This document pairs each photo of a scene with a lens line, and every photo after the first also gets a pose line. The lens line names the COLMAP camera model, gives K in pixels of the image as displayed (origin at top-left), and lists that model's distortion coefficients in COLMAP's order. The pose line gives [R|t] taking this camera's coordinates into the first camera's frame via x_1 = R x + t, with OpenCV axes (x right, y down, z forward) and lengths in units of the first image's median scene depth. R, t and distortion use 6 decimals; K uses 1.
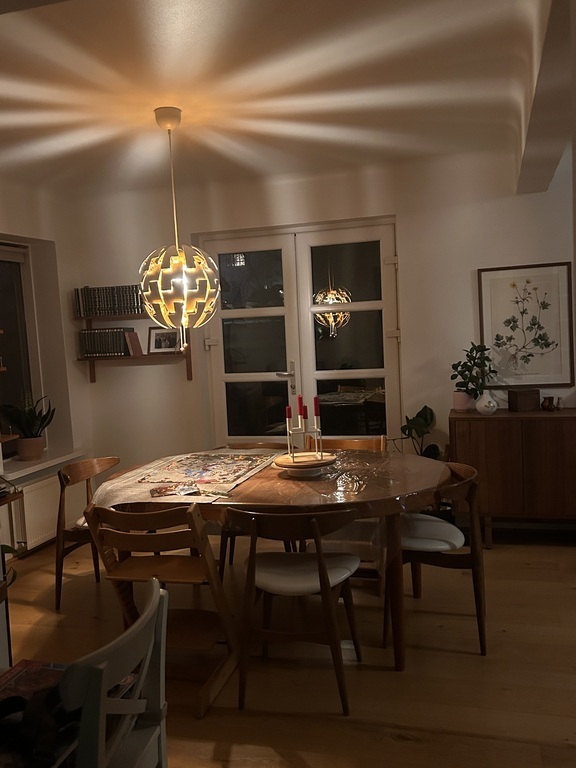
lens RADIAL K [[677.5, 0, 288.0], [0, 677.5, 384.0], [0, 0, 1]] dist [0.114913, -0.003215]
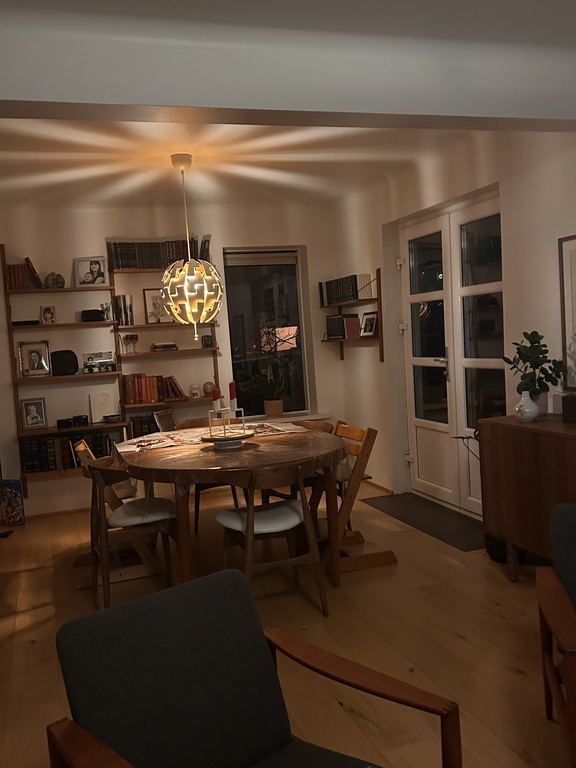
lens RADIAL K [[677.5, 0, 288.0], [0, 677.5, 384.0], [0, 0, 1]] dist [0.114913, -0.003215]
pose [[0.600862, 0.072924, -0.796019, 0.683762], [-0.036294, 0.997292, 0.063967, -0.037376], [0.798528, -0.009545, 0.601882, 0.249601]]
